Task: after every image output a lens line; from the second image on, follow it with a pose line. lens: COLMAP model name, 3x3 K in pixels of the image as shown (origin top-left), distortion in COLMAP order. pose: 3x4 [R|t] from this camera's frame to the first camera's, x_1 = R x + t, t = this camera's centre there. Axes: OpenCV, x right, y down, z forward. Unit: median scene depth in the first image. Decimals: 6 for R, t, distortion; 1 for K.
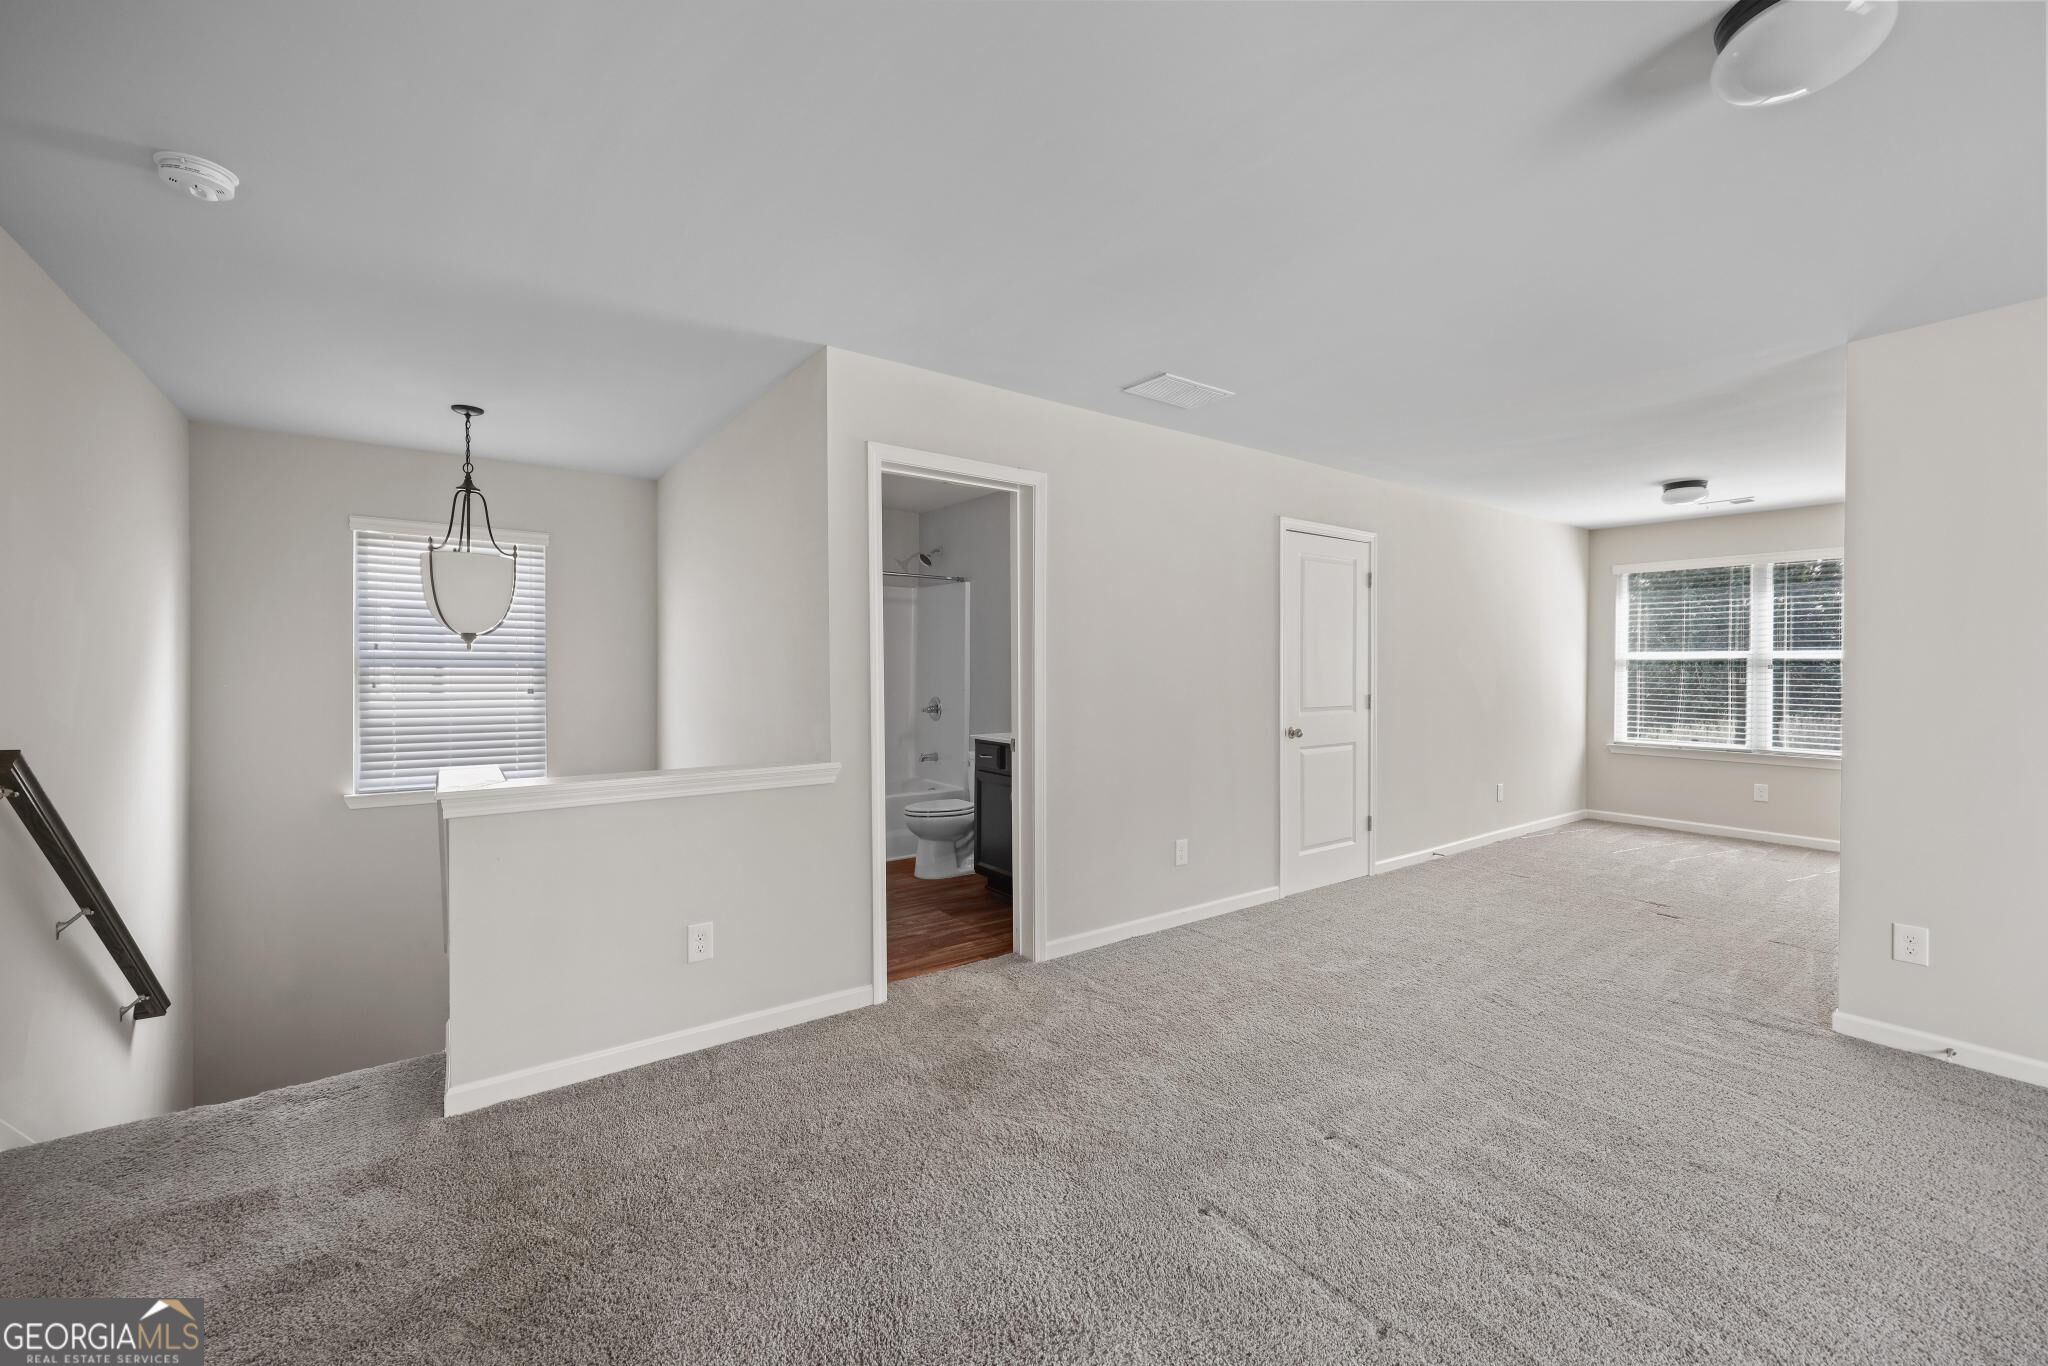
lens RADIAL K [[799.2, 0, 1020.7], [0, 799.2, 679.3], [0, 0, 1]] dist [0.000447, 0.000052]
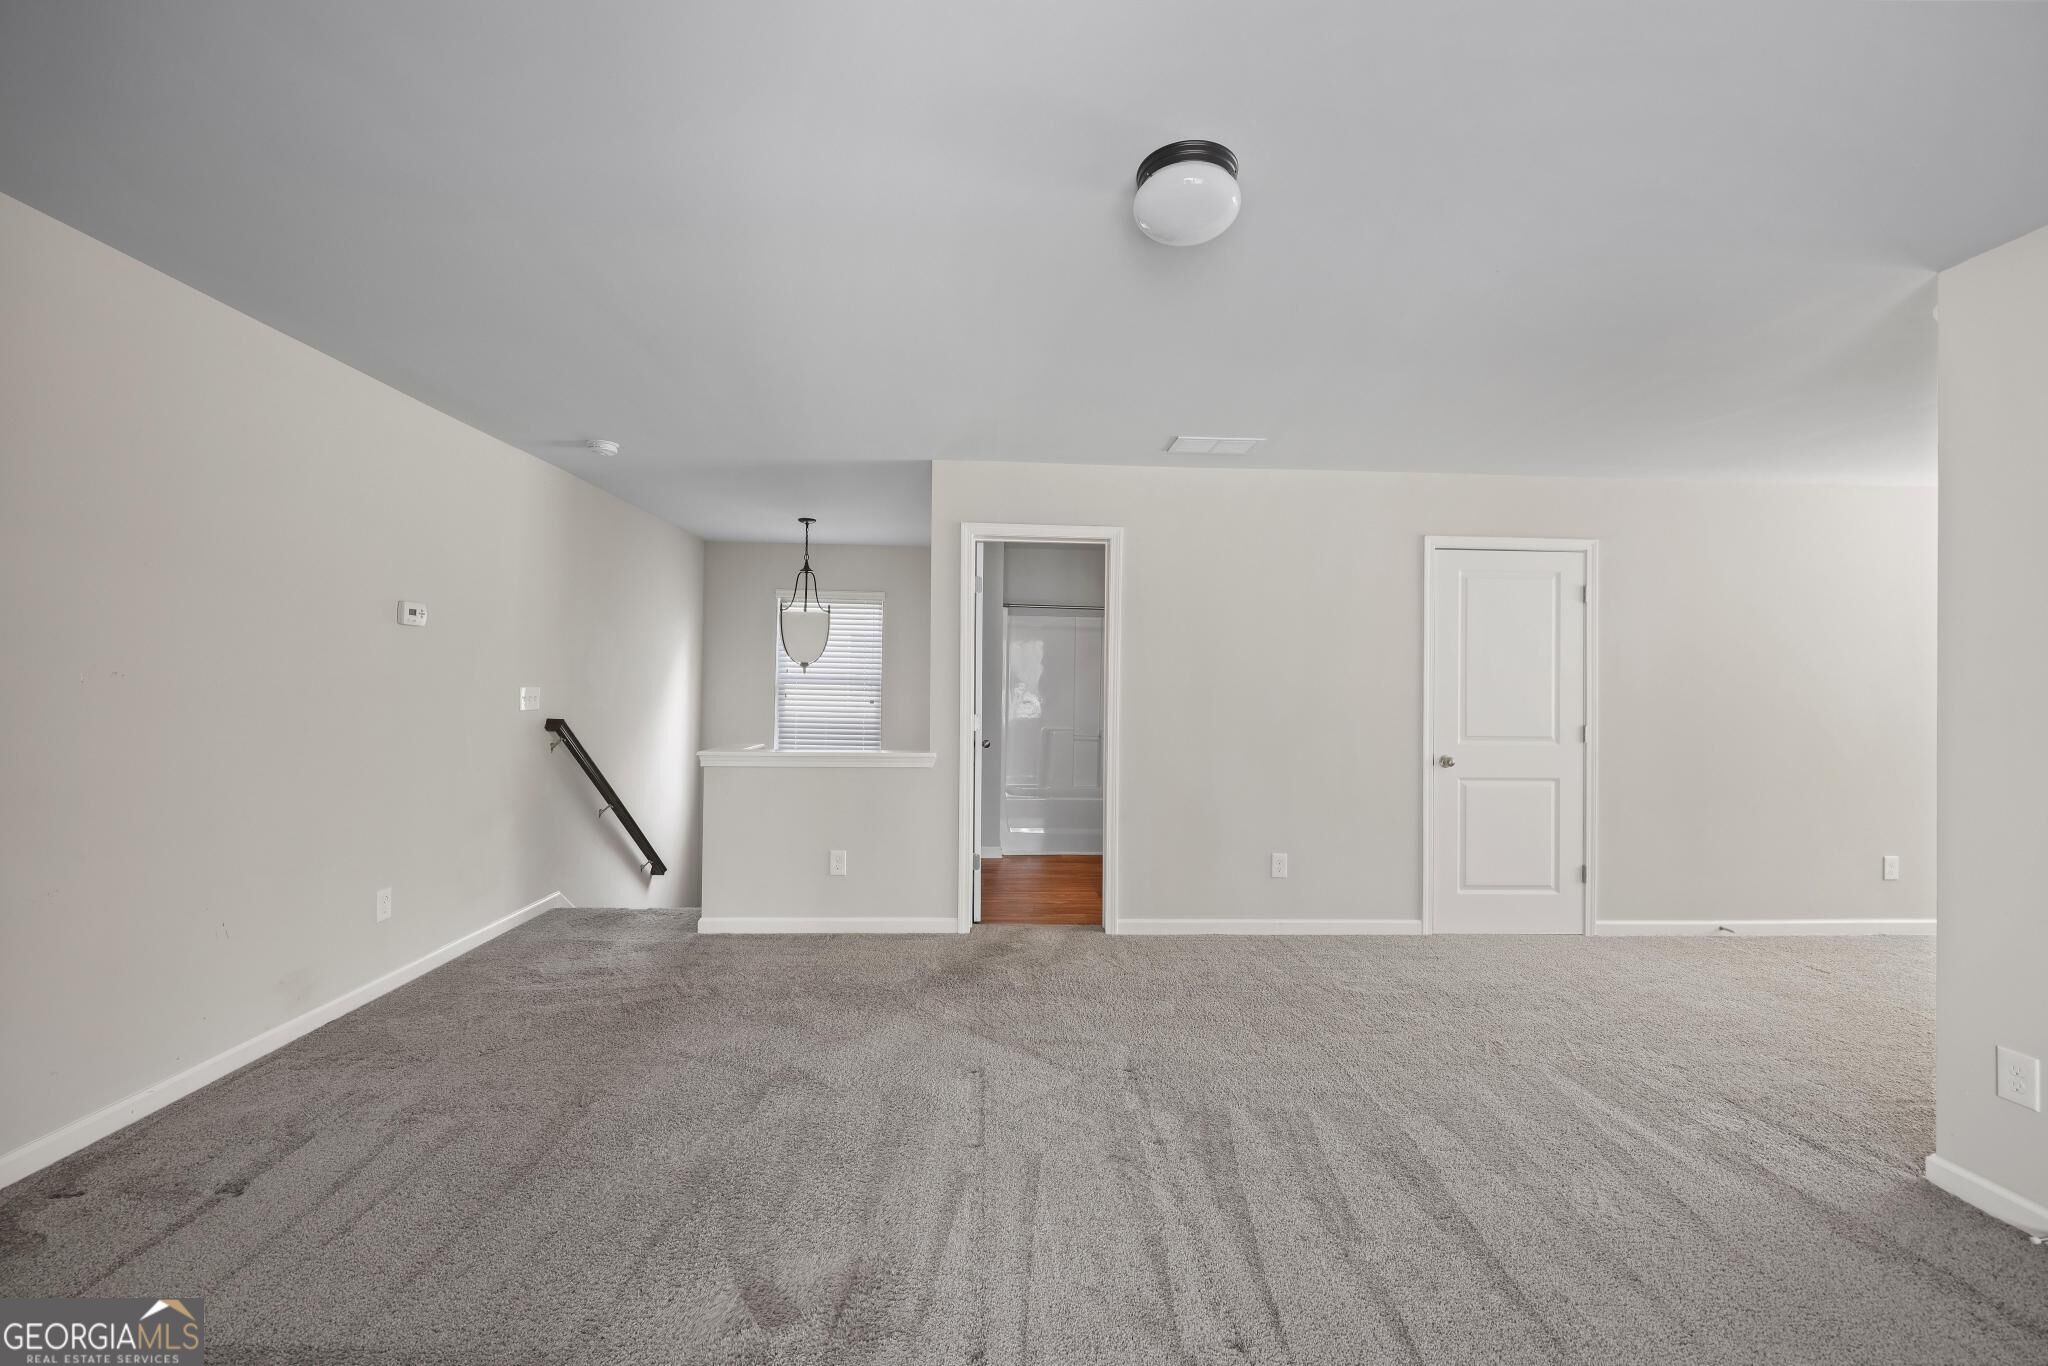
lens RADIAL K [[788.2, 0, 1024.0], [0, 788.2, 683.0], [0, 0, 1]] dist [-0.000881, -0.000258]
pose [[0.843548, 0.007324, -0.537004, 0.648824], [-0.021517, 0.999565, -0.020168, 0.005632], [0.536623, 0.028567, 0.843339, -0.086599]]
